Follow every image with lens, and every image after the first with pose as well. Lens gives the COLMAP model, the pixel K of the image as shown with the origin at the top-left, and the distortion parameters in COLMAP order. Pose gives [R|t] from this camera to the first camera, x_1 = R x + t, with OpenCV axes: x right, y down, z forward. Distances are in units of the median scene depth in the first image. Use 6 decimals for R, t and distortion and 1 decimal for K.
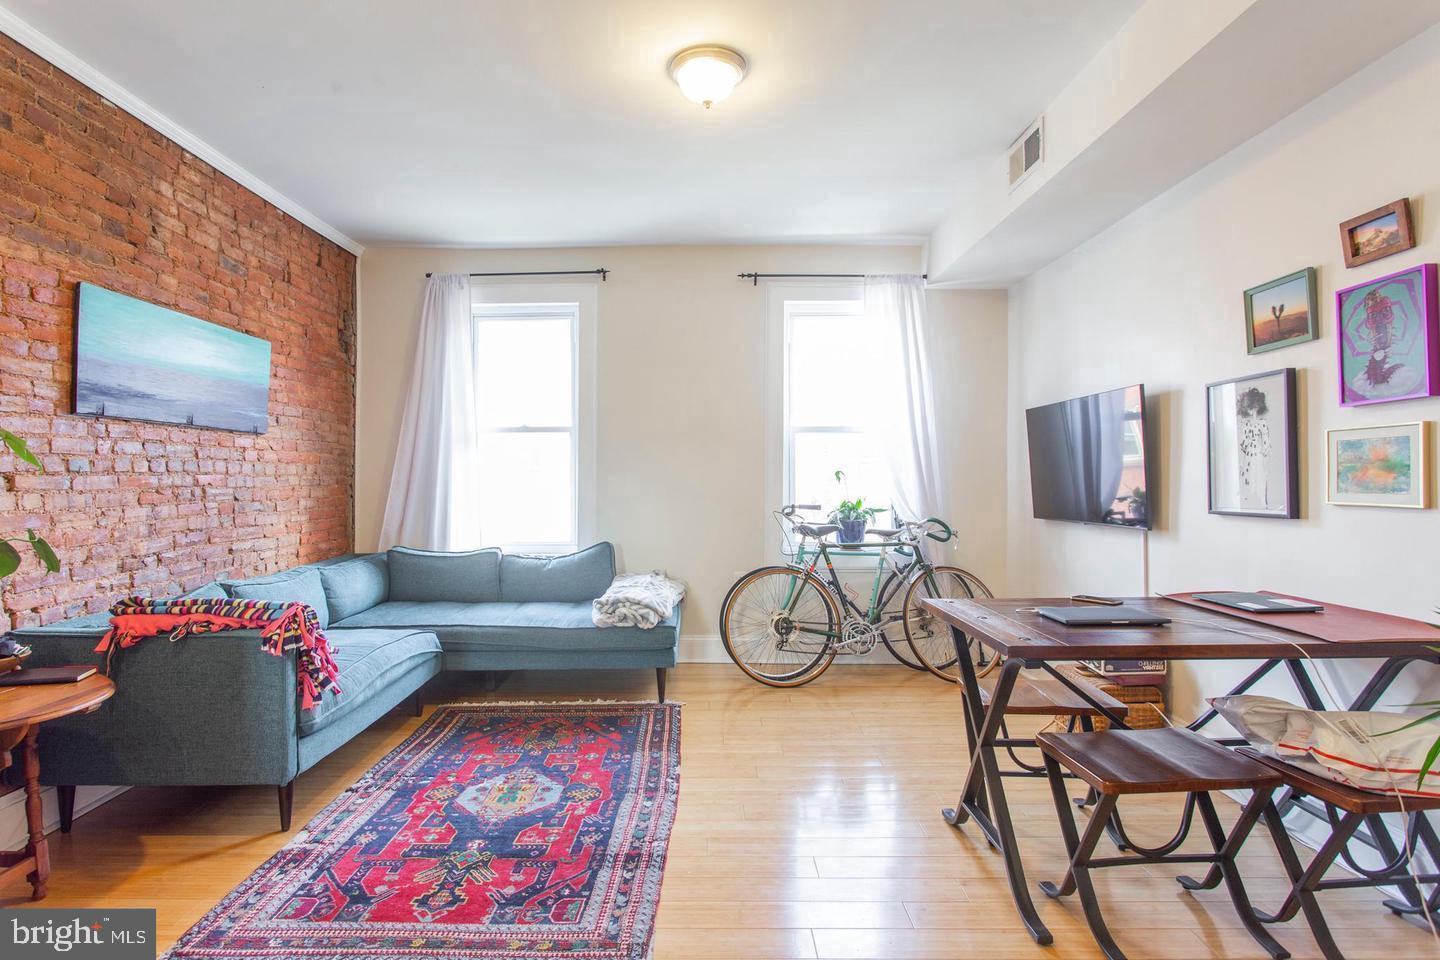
lens RADIAL K [[788.2, 0, 729.8], [0, 788.2, 466.2], [0, 0, 1]] dist [-0.011392, 0.012358]
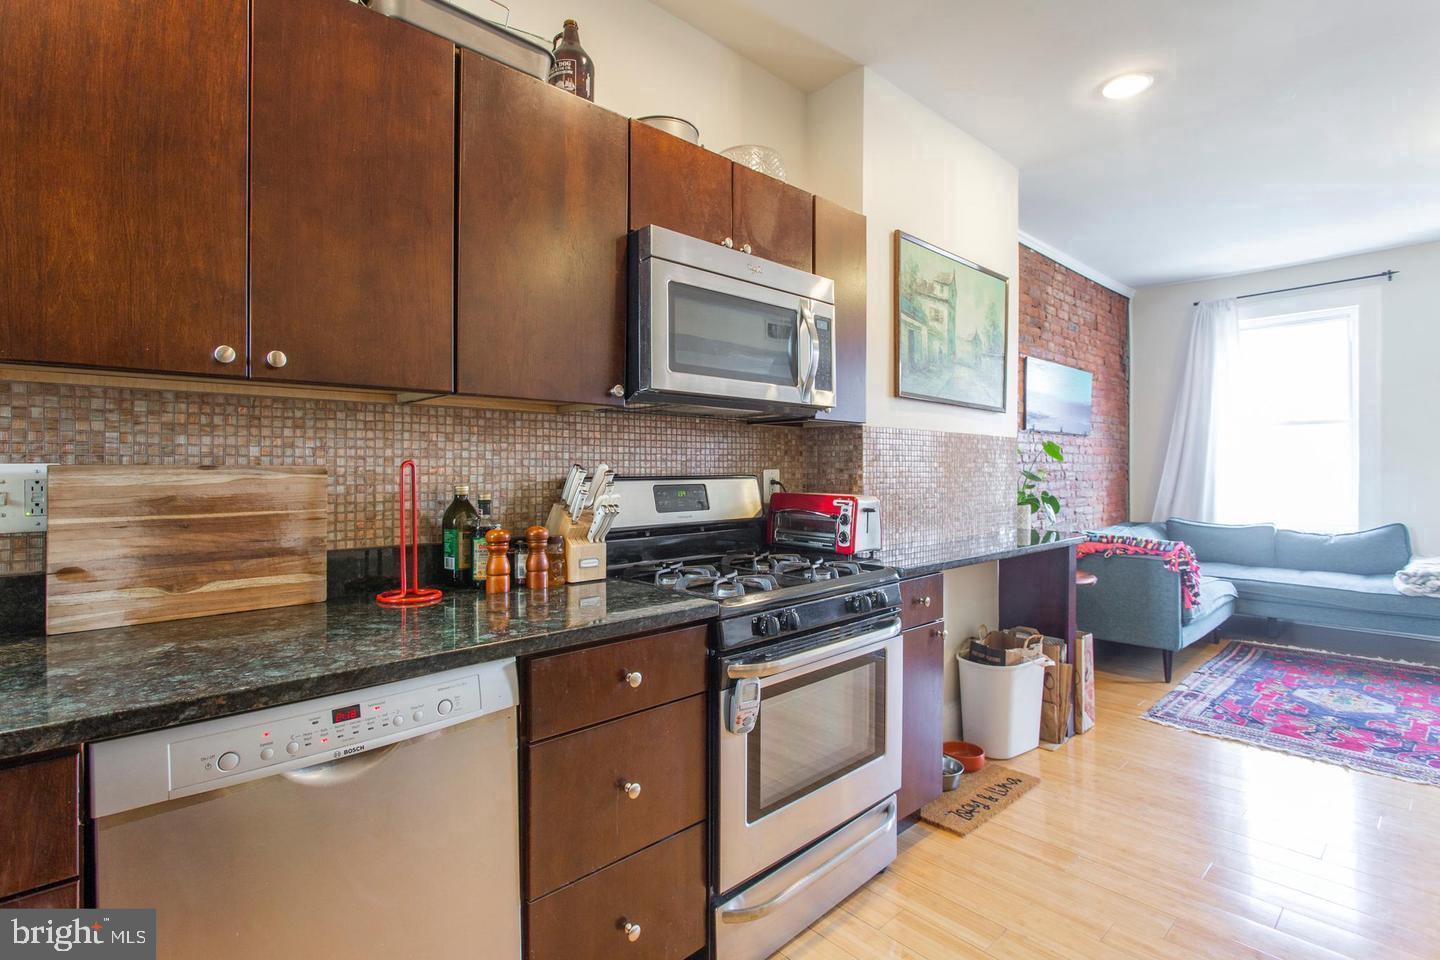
lens RADIAL K [[738.0, 0, 627.7], [0, 738.0, 468.9], [0, 0, 1]] dist [-0.023782, 0.005343]
pose [[0.636468, 0.000301, -0.771303, -0.102459], [0.013827, 0.999835, 0.011800, -0.008639], [0.771179, -0.018175, 0.636359, -0.714838]]
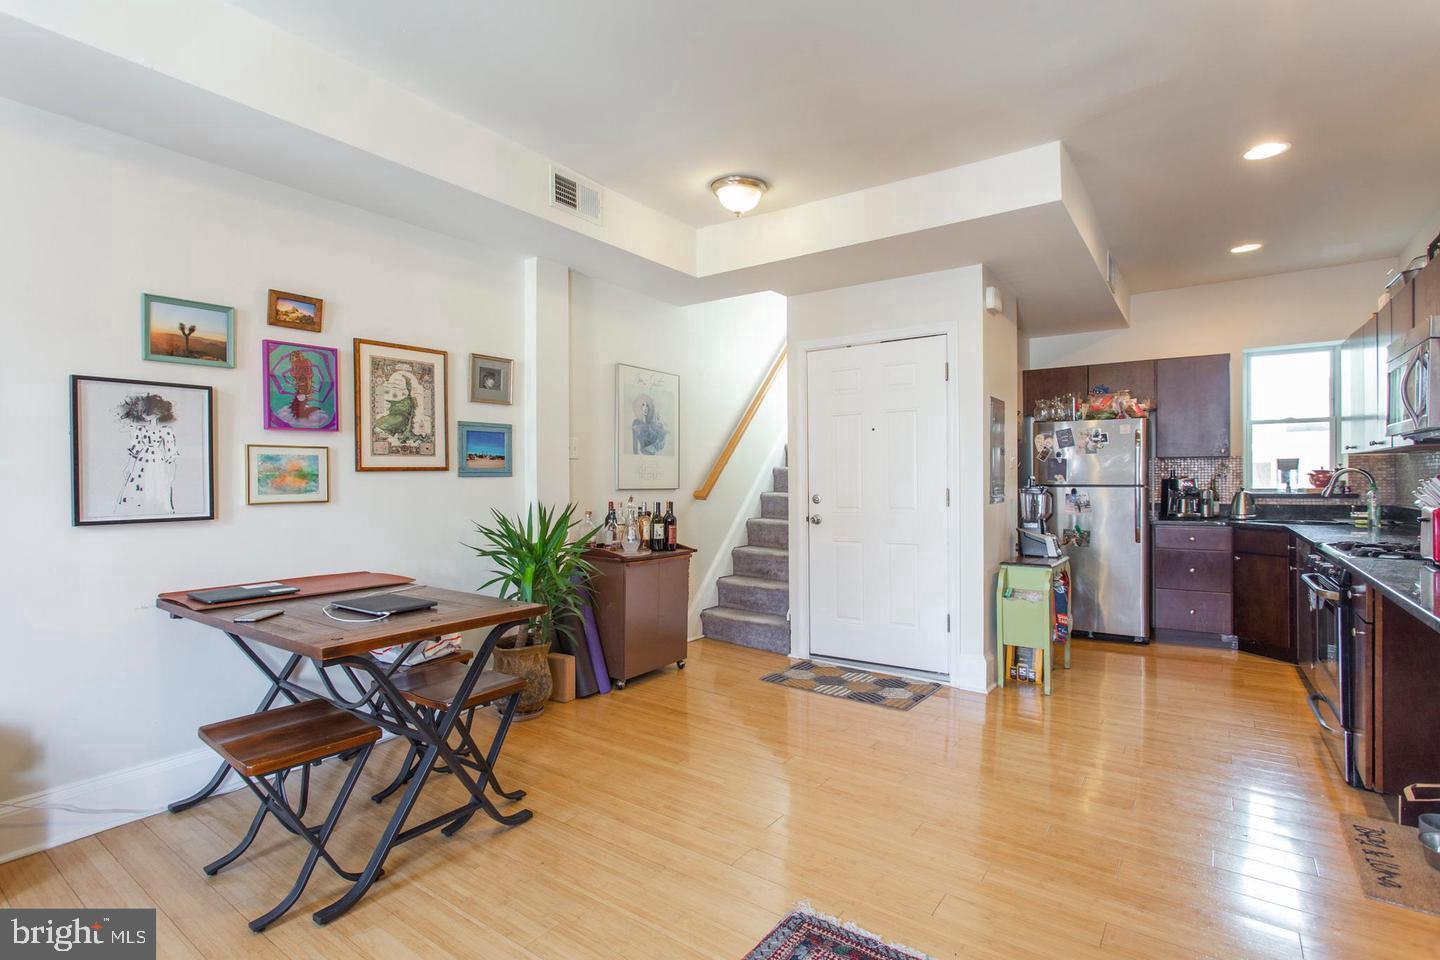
lens RADIAL K [[699.7, 0, 664.0], [0, 699.7, 480.2], [0, 0, 1]] dist [-0.012558, -0.000347]
pose [[-0.765751, 0.000941, 0.643136, -0.402715], [-0.006844, 0.999930, -0.009612, 0.014130], [-0.643100, -0.011762, -0.765692, 1.252960]]
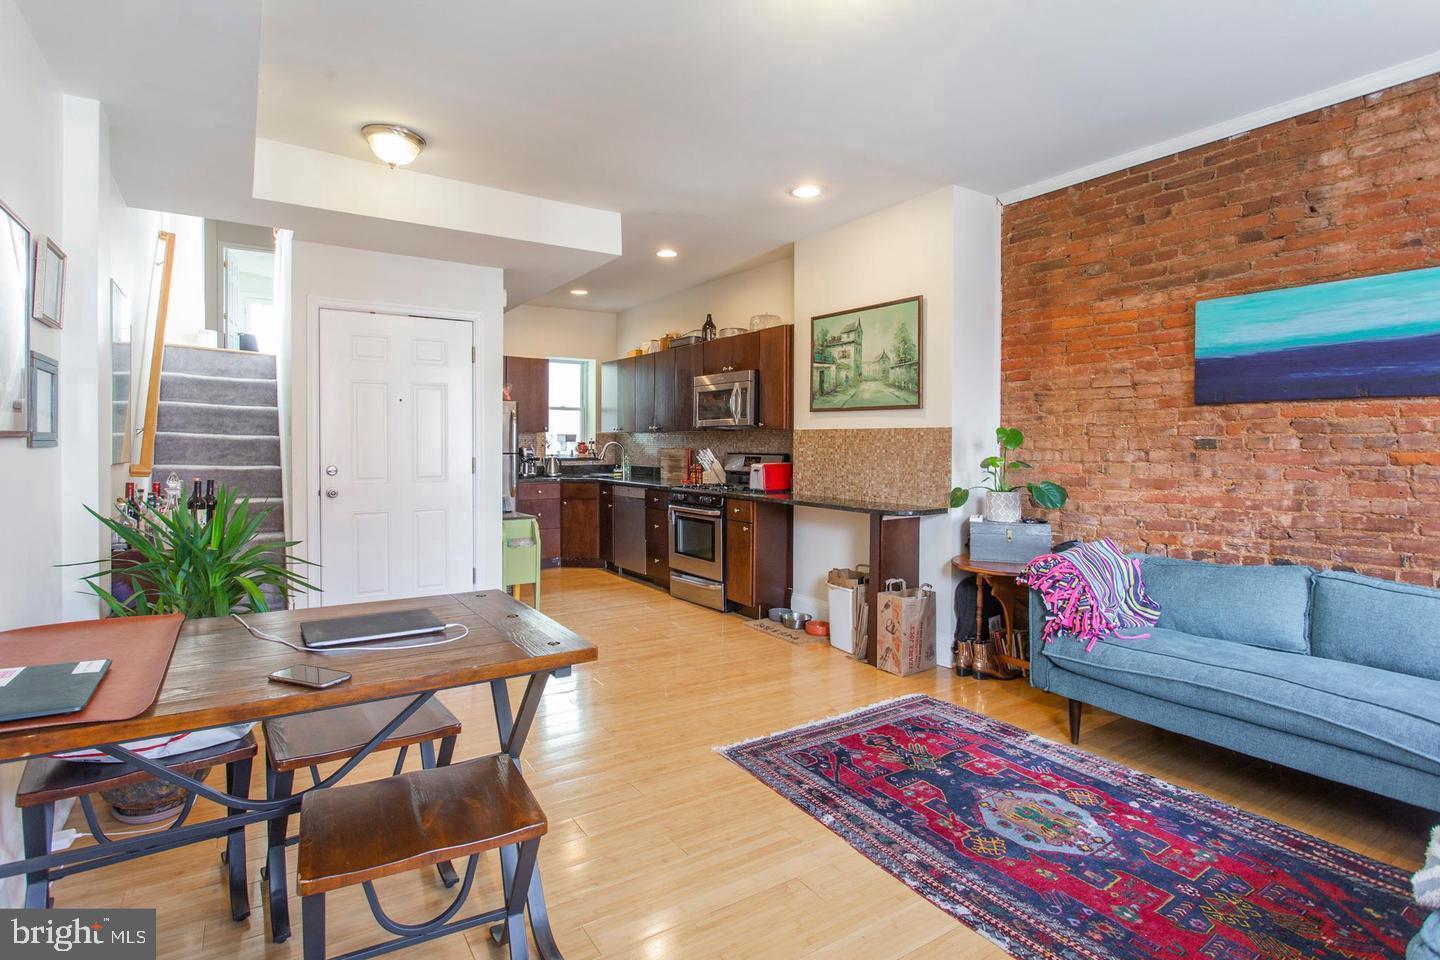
lens RADIAL K [[733.7, 0, 676.4], [0, 733.7, 459.4], [0, 0, 1]] dist [0.001077, 0.000384]
pose [[-0.882662, 0.008930, -0.469923, 0.454944], [0.006211, 0.999954, 0.007336, 0.008532], [0.469967, 0.003557, -0.882677, 1.519880]]
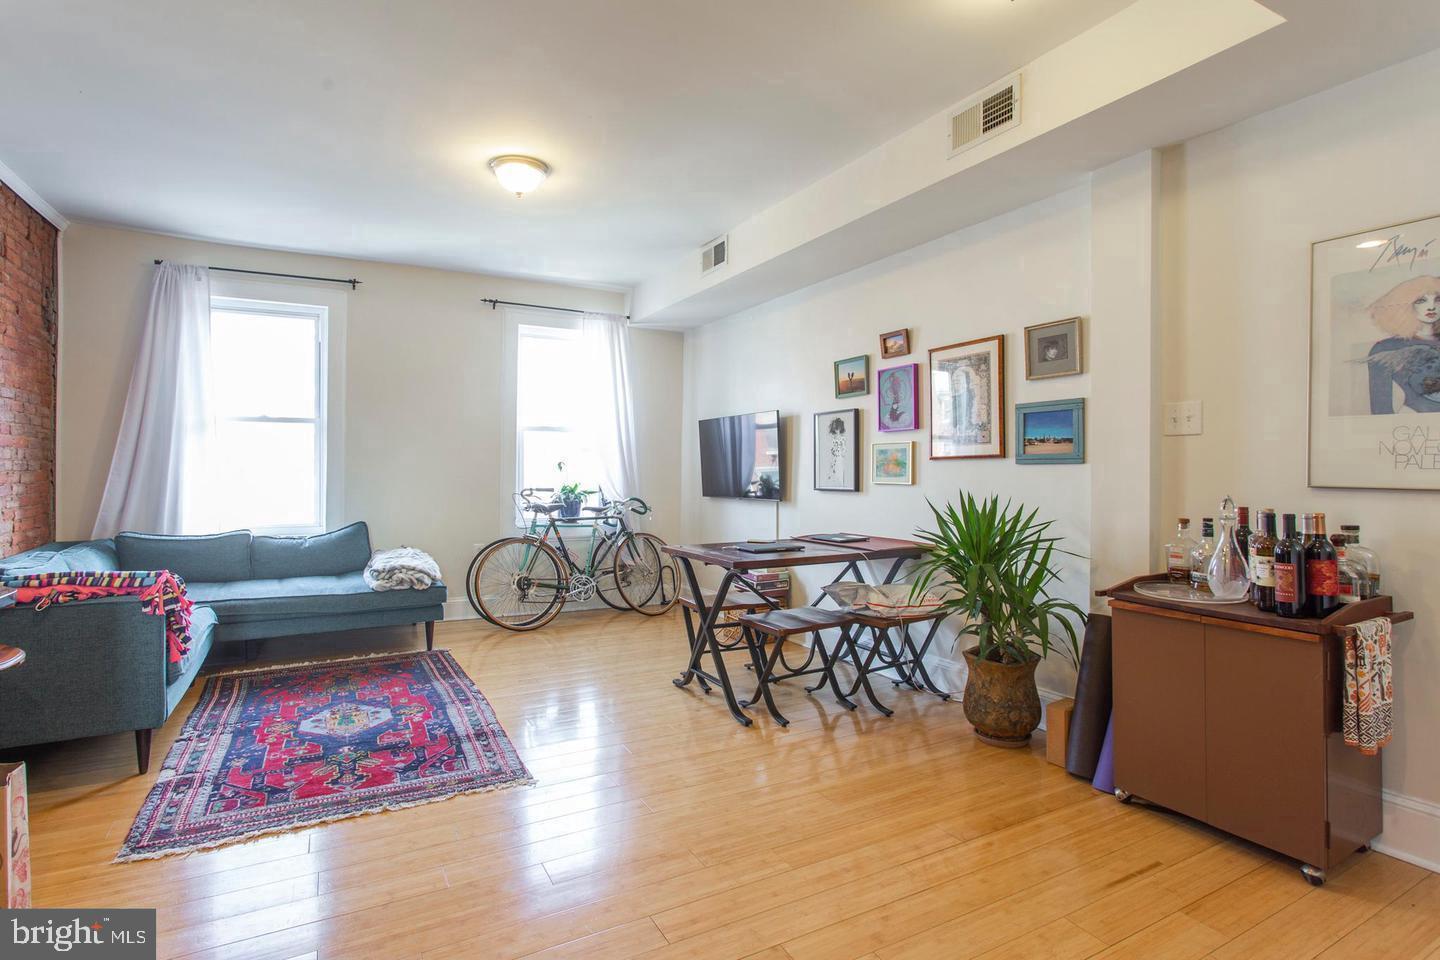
lens RADIAL K [[716.1, 0, 769.7], [0, 716.1, 470.3], [0, 0, 1]] dist [-0.001138, 0.000328]
pose [[0.860784, 0.006350, 0.508931, -0.279437], [-0.014726, 0.999814, 0.012431, 0.000137], [-0.508758, -0.018195, 0.860717, -0.302368]]
